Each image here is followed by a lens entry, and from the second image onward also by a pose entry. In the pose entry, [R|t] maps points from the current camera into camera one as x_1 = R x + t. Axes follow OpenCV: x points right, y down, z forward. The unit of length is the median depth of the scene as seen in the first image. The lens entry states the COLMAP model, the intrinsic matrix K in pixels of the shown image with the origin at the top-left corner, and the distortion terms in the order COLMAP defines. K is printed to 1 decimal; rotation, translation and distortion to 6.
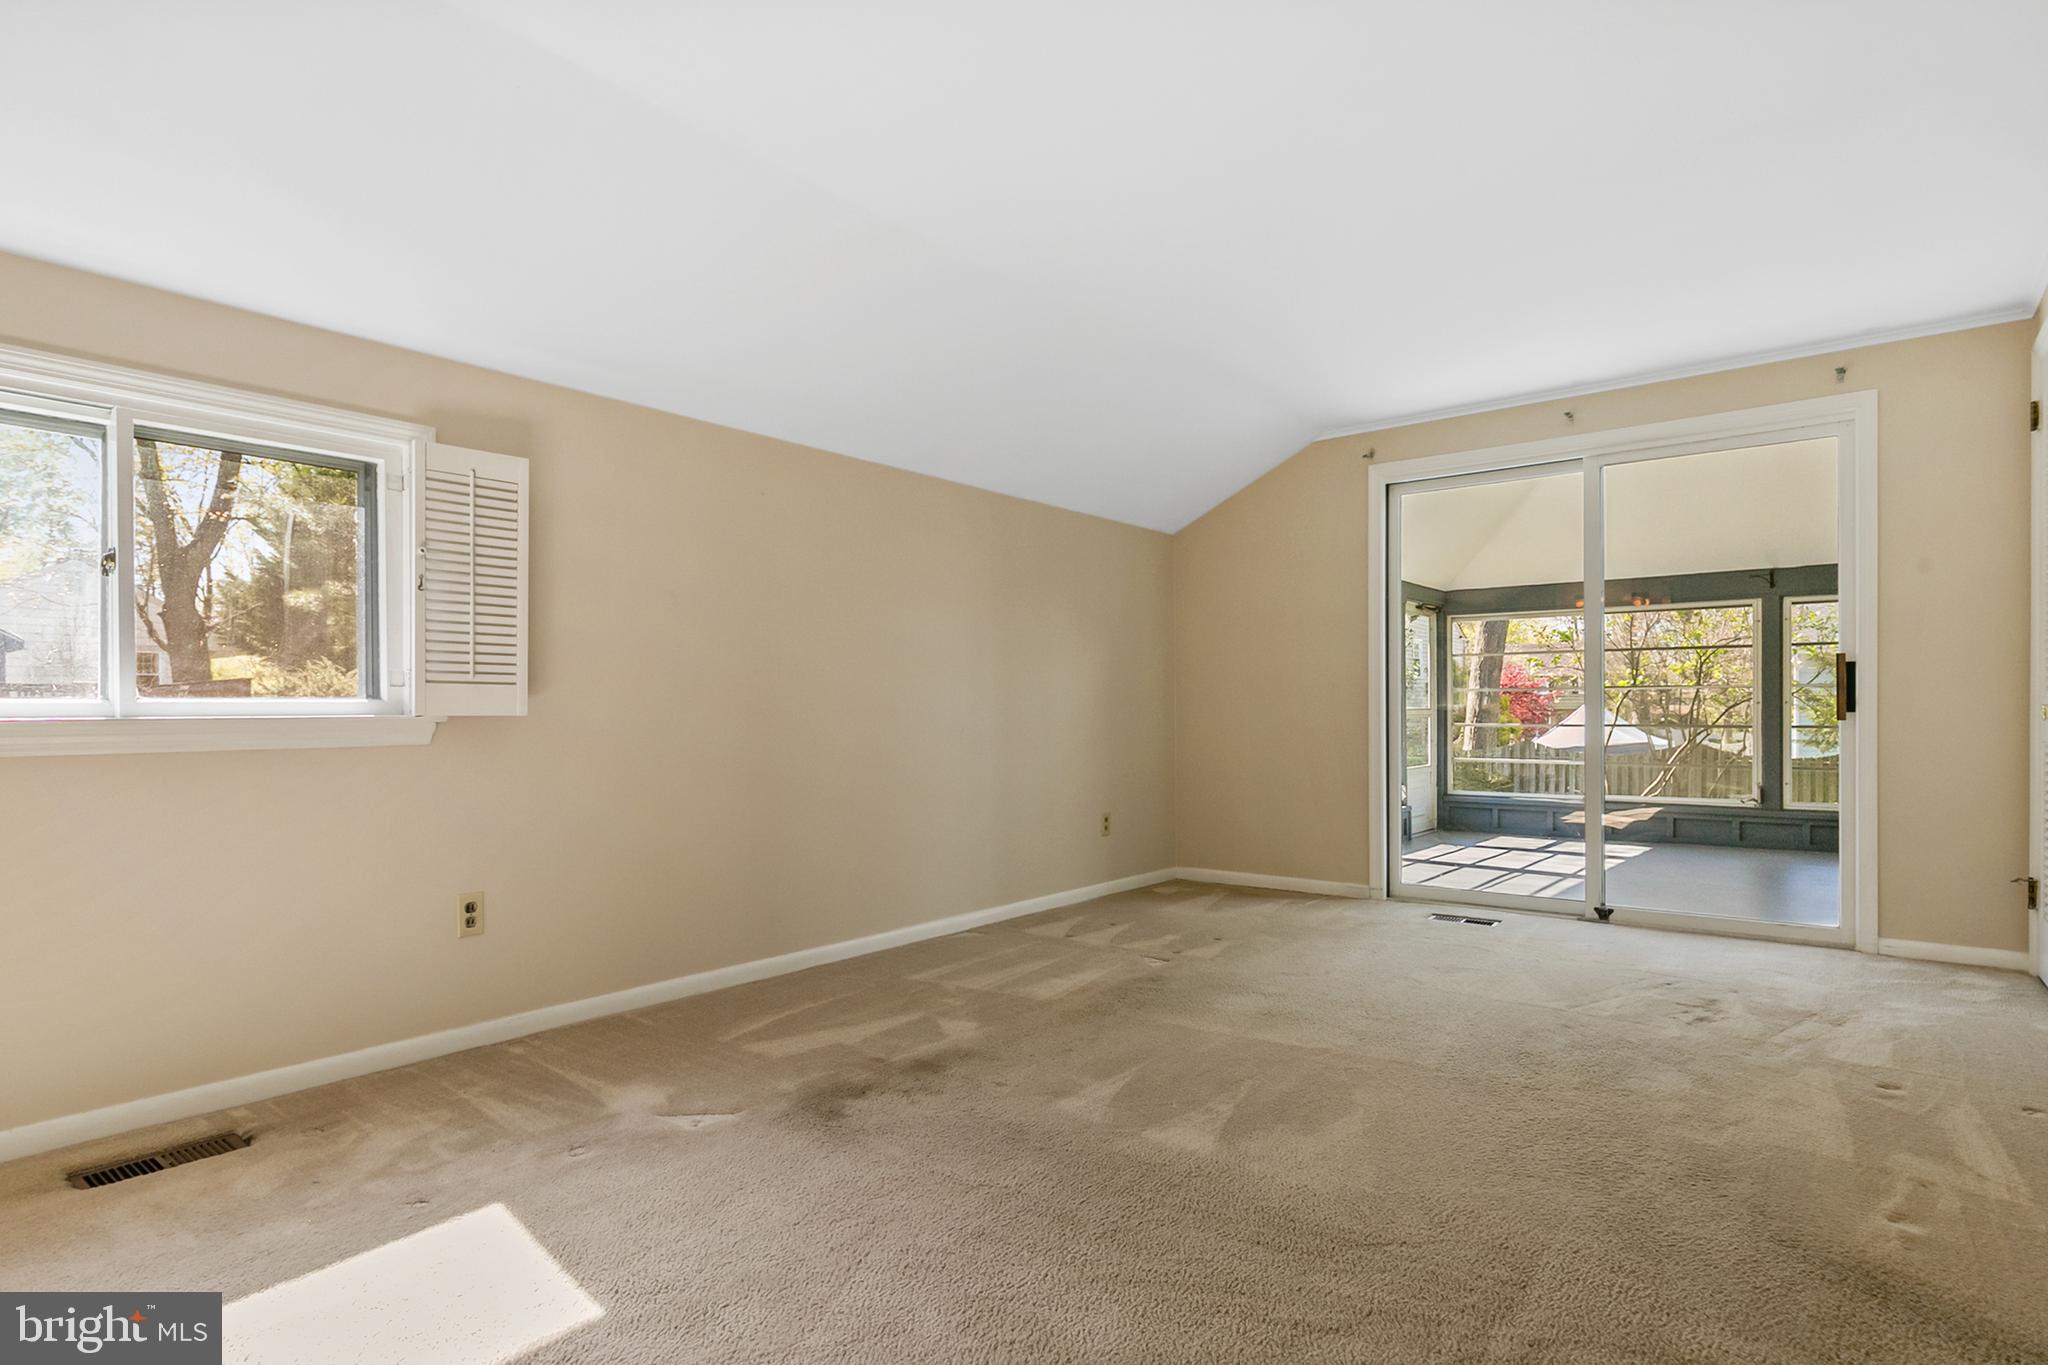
lens RADIAL K [[1077.9, 0, 1025.3], [0, 1077.9, 697.4], [0, 0, 1]] dist [-0.003074, -0.000724]
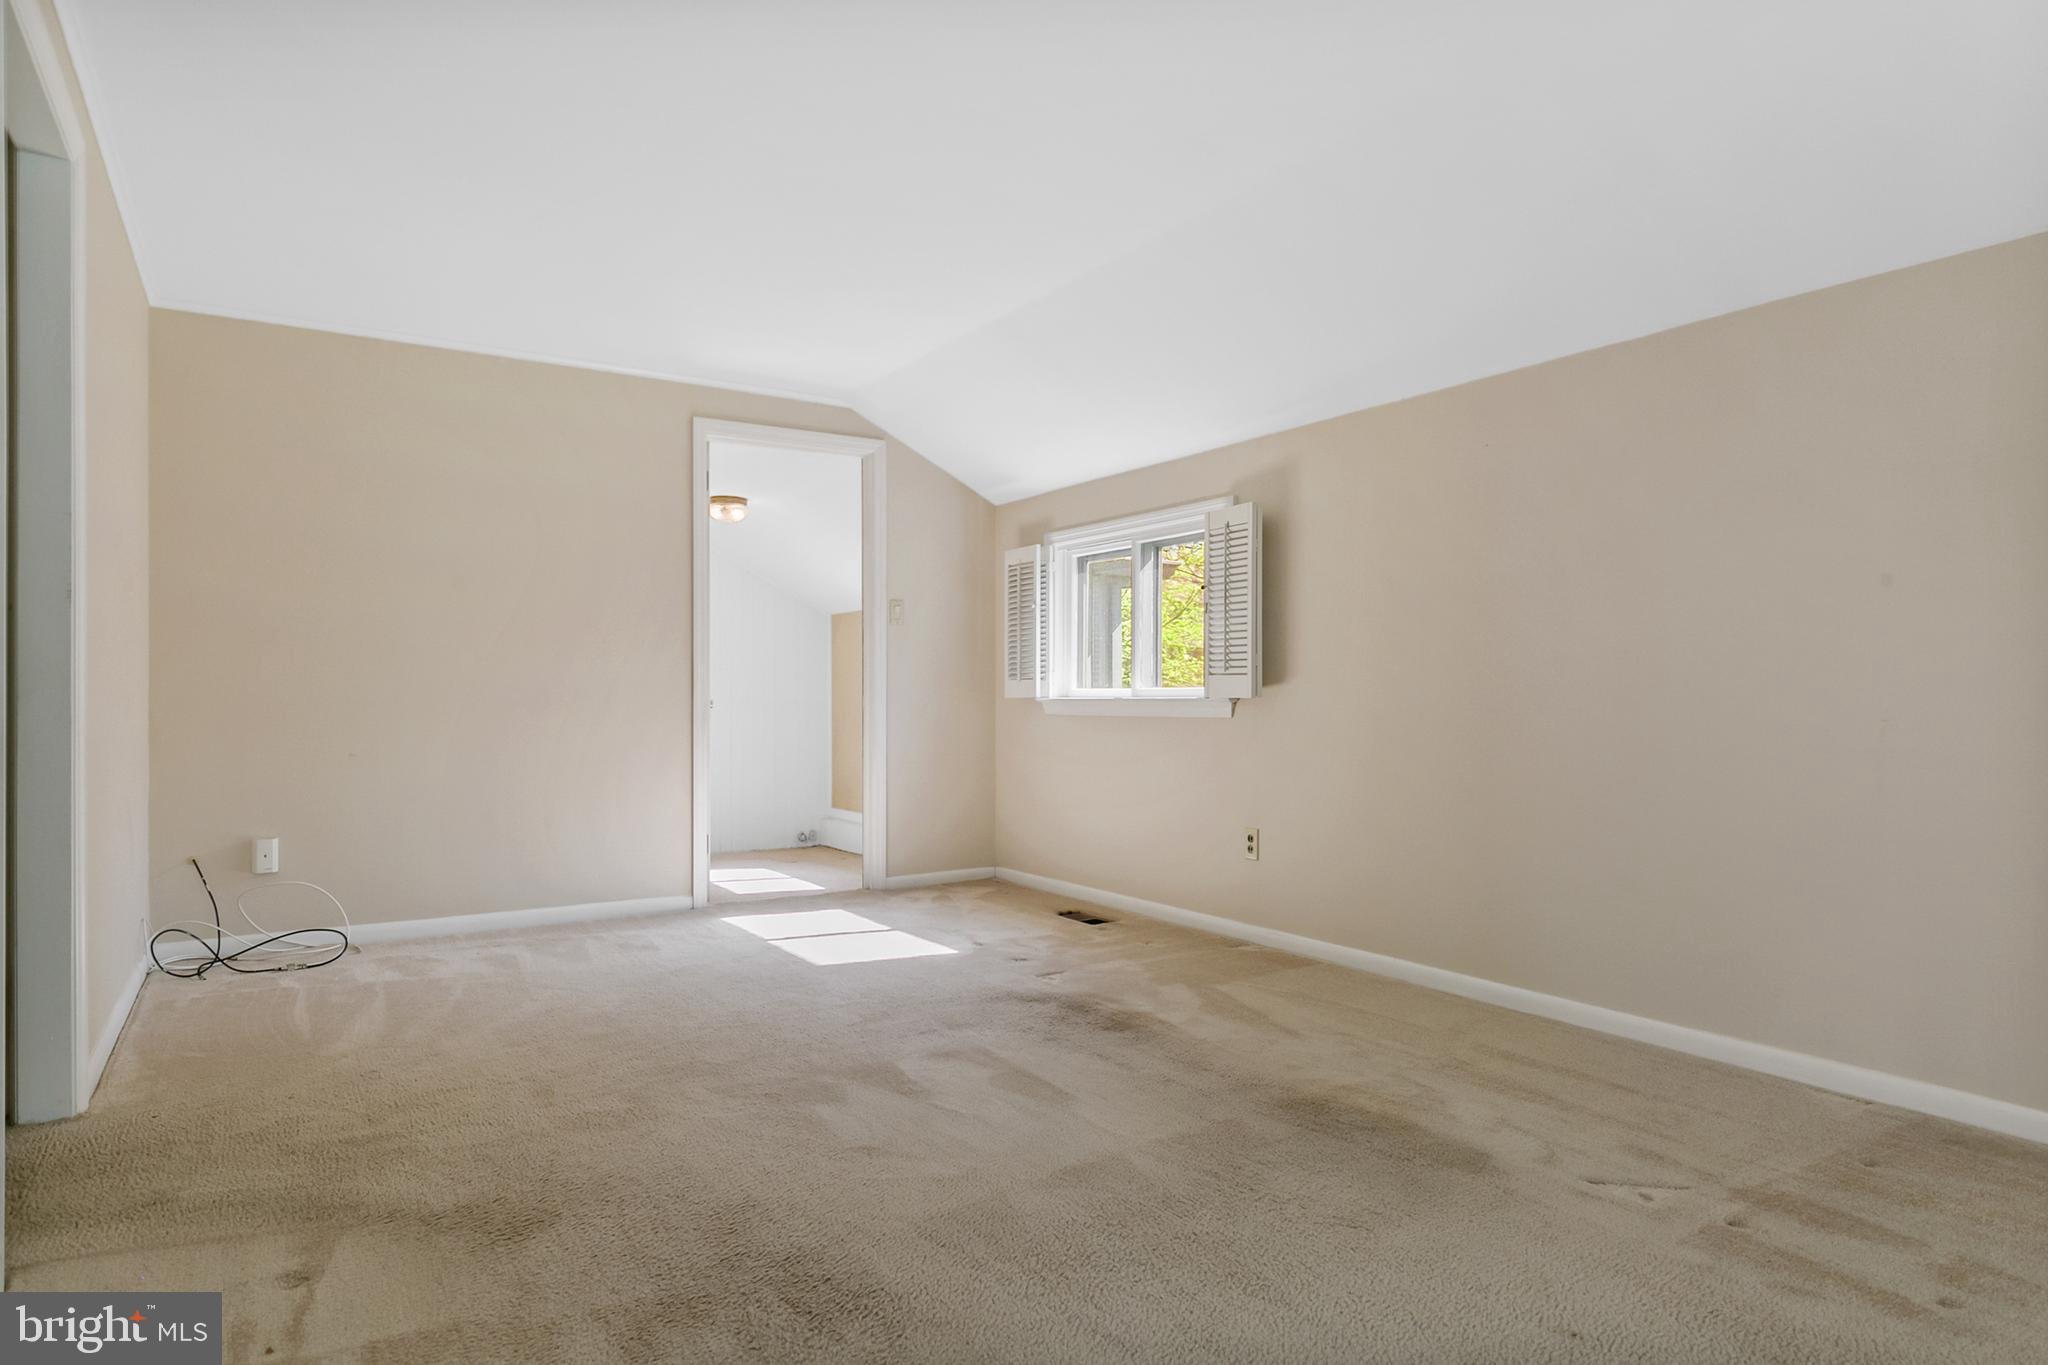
lens RADIAL K [[1210.4, 0, 1028.9], [0, 1210.4, 681.1], [0, 0, 1]] dist [0.006278, 0.000182]
pose [[-0.341201, -0.007461, -0.939961, 1.132104], [0.016552, 0.999766, -0.013944, 0.014325], [0.939845, -0.020316, -0.340997, 1.400129]]
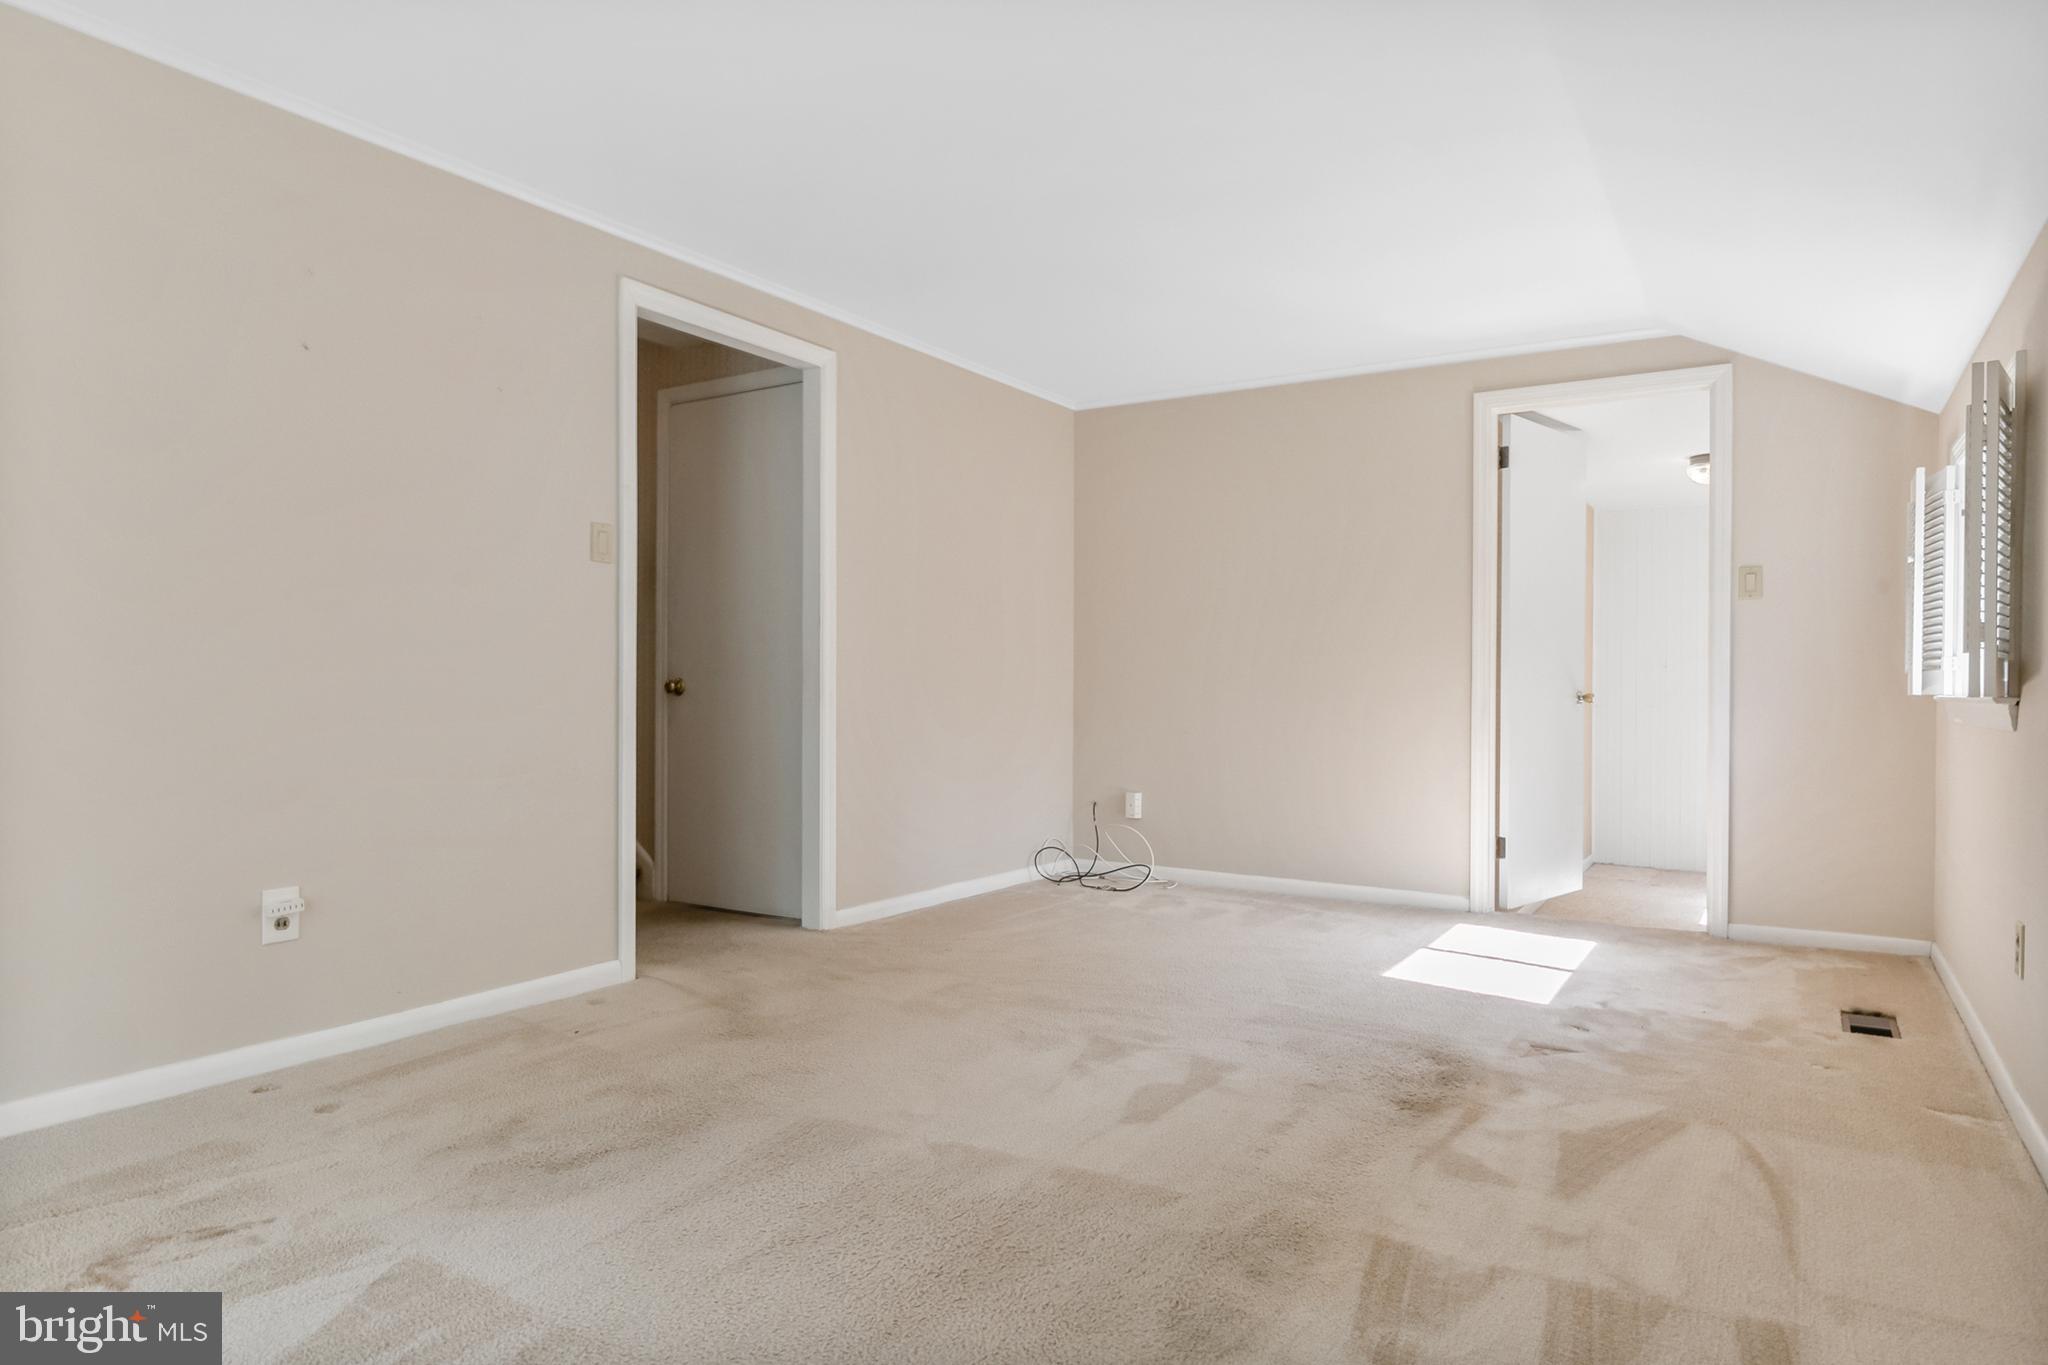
lens RADIAL K [[1210.4, 0, 1025.1], [0, 1210.4, 692.0], [0, 0, 1]] dist [0.006278, 0.000182]
pose [[-0.995921, -0.006850, -0.089971, 0.325352], [-0.005973, 0.999932, -0.010012, 0.029871], [0.090033, -0.009434, -0.995894, 2.016577]]
